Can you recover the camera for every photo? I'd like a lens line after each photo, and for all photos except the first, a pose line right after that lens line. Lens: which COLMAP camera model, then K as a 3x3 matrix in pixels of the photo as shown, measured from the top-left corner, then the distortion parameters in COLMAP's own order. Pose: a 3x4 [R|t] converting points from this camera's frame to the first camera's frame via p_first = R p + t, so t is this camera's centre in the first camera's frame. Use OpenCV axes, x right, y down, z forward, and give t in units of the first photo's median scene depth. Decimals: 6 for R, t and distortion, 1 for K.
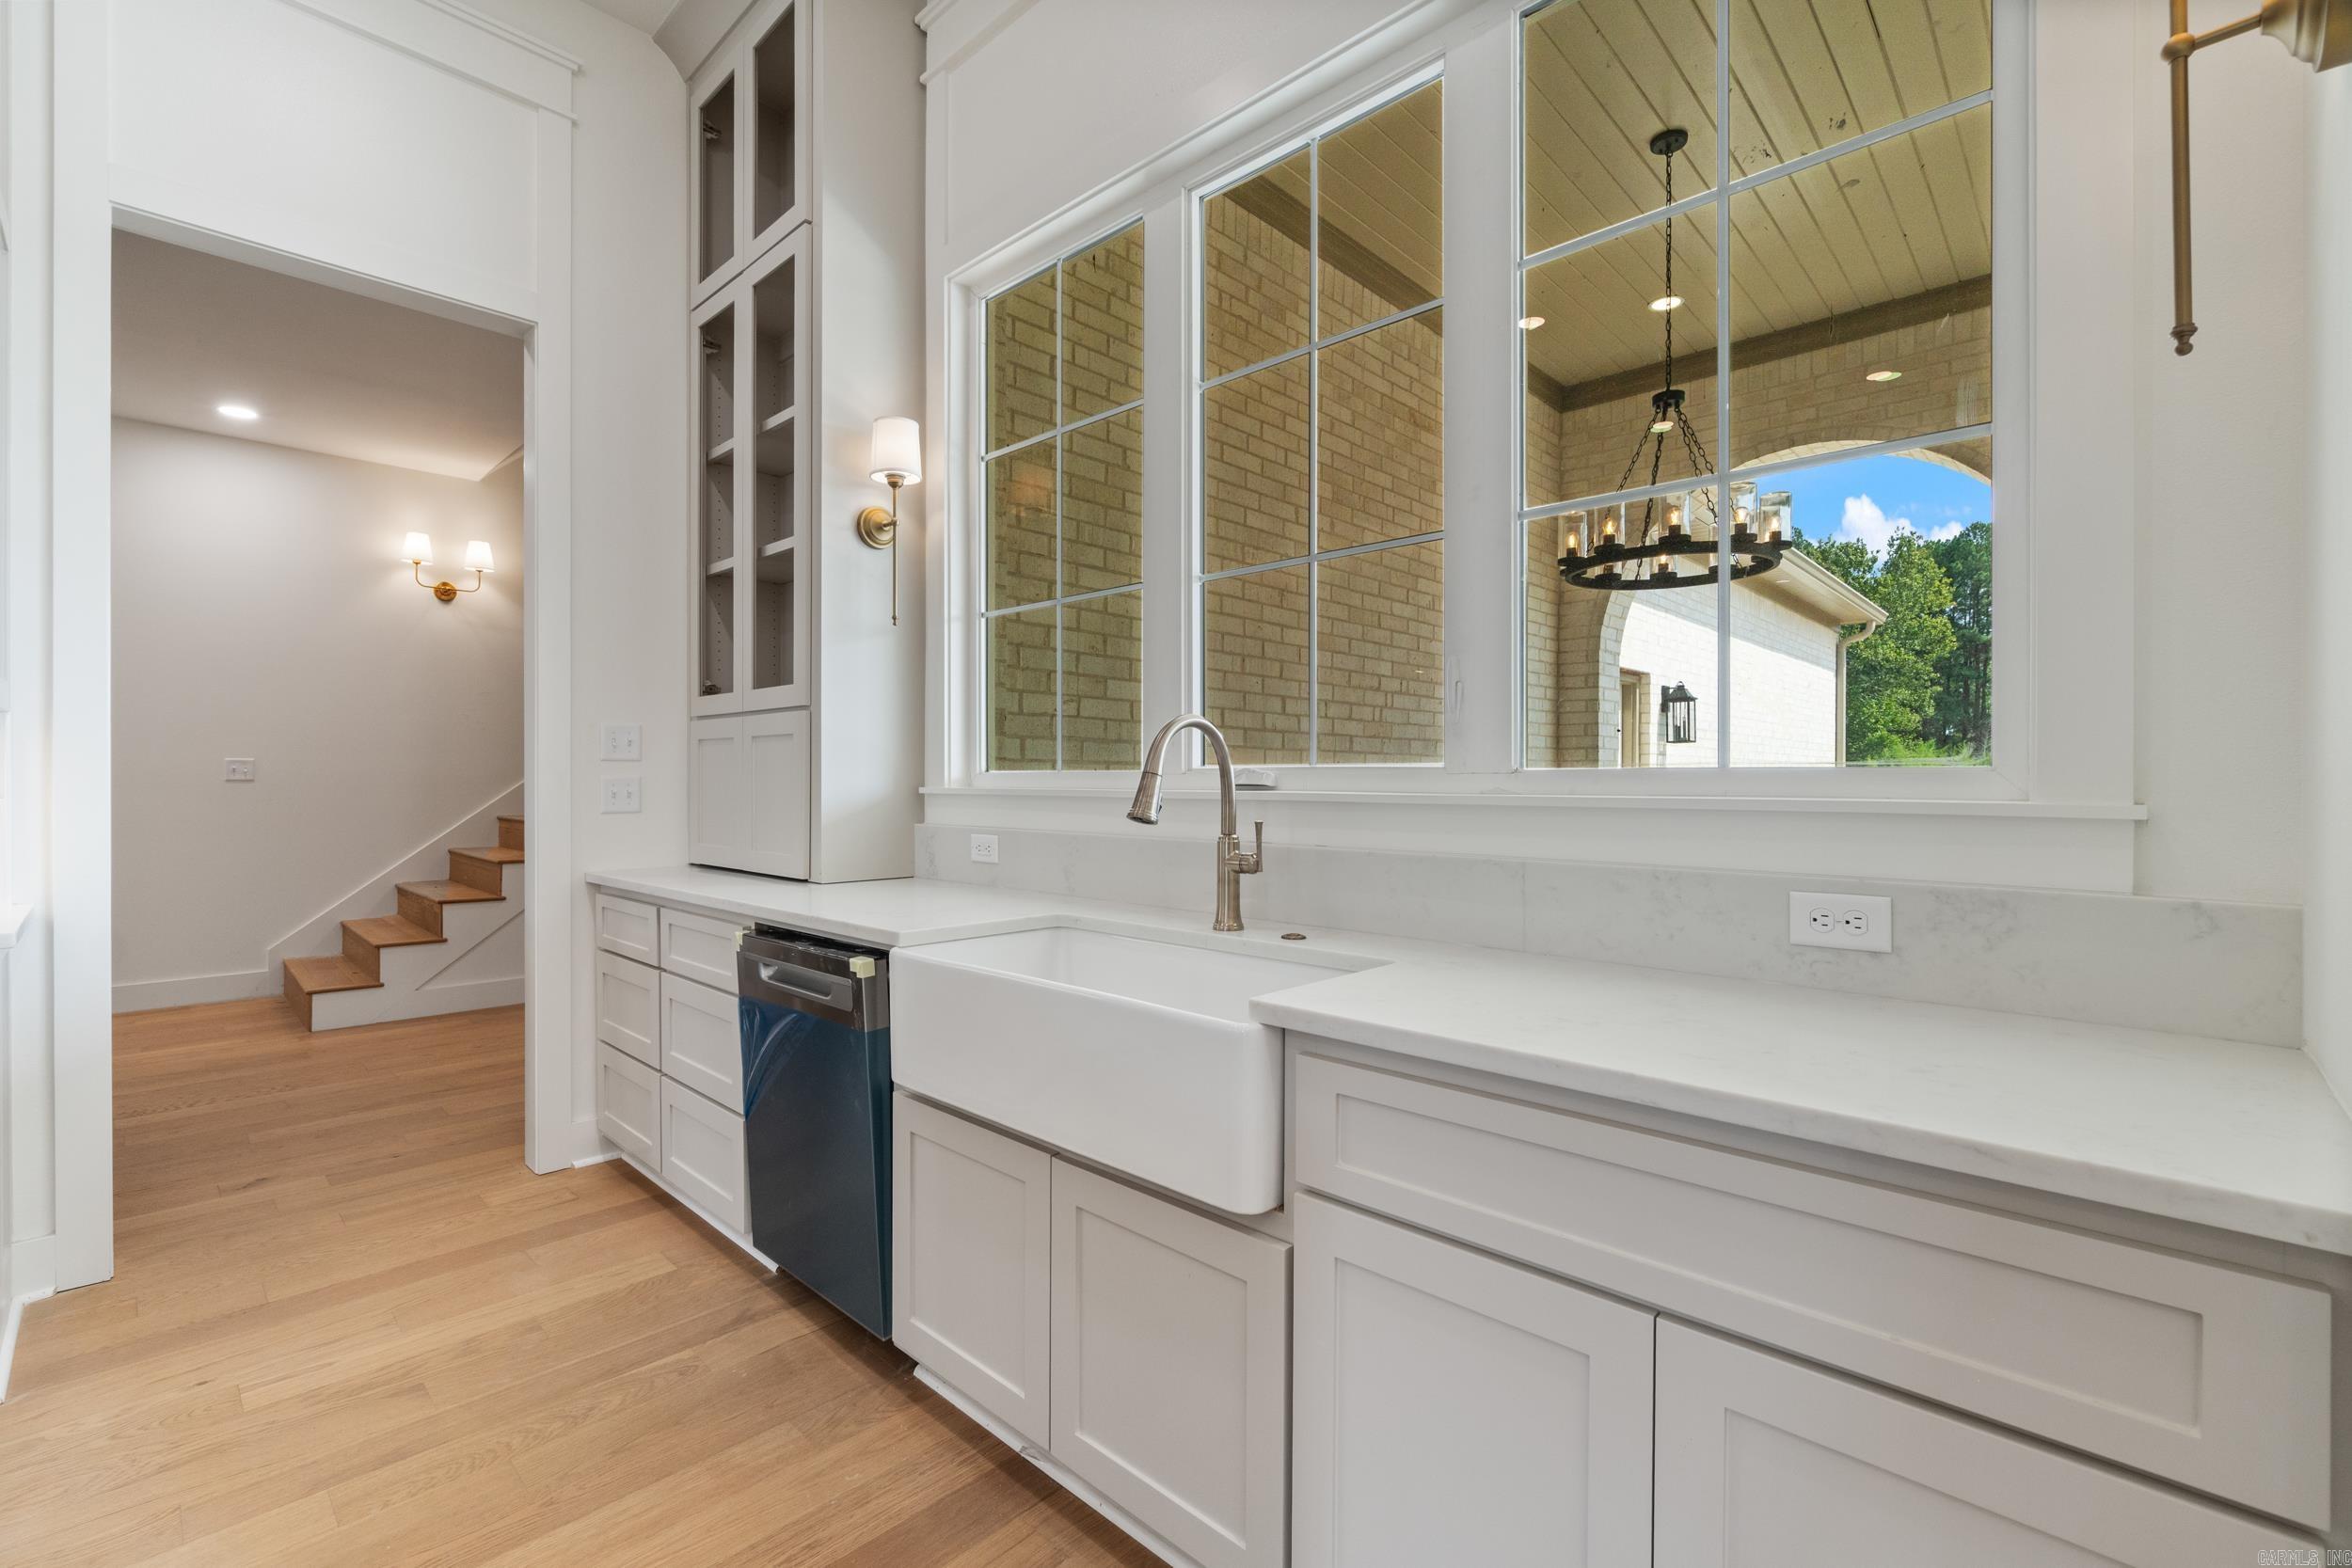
lens RADIAL K [[1013.7, 0, 1165.8], [0, 1013.7, 782.2], [0, 0, 1]] dist [-0.002882, -0.000082]
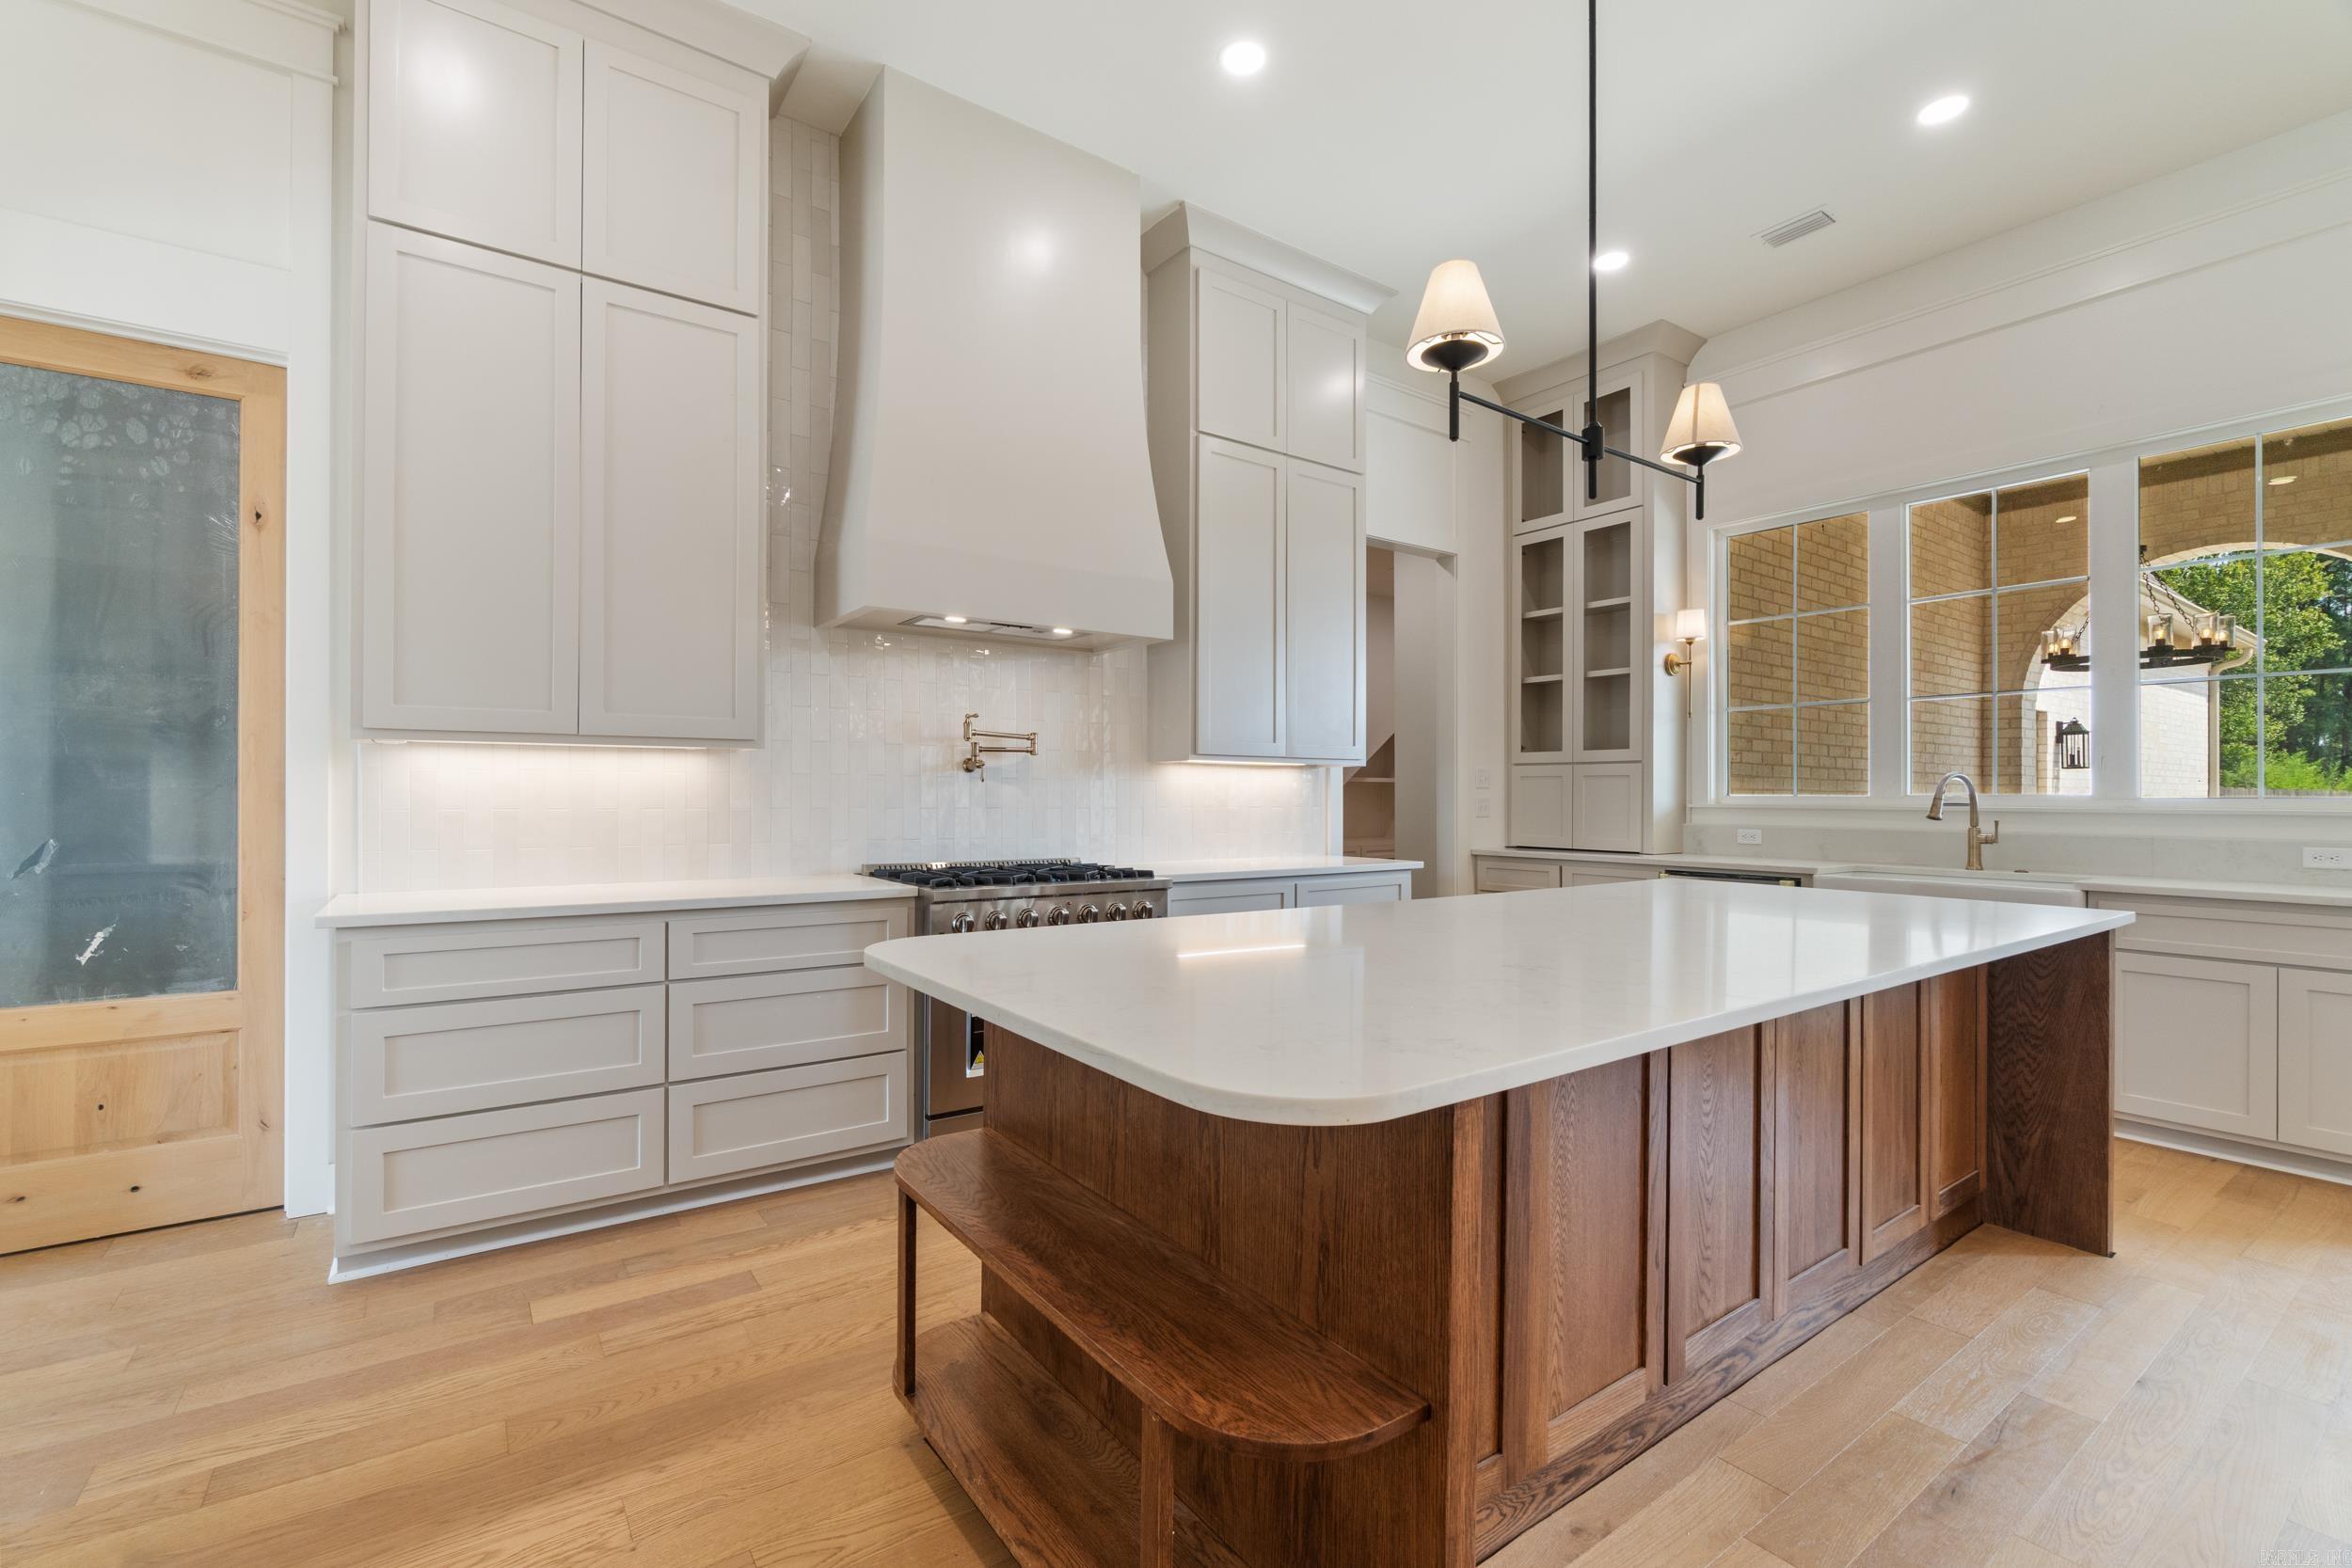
lens RADIAL K [[1025.8, 0, 1161.9], [0, 1025.8, 788.0], [0, 0, 1]] dist [-0.000973, 0.000249]
pose [[0.982285, 0.003299, -0.187365, -0.836416], [-0.004805, 0.999960, -0.007585, -0.004630], [0.187332, 0.008351, 0.982261, -1.009680]]
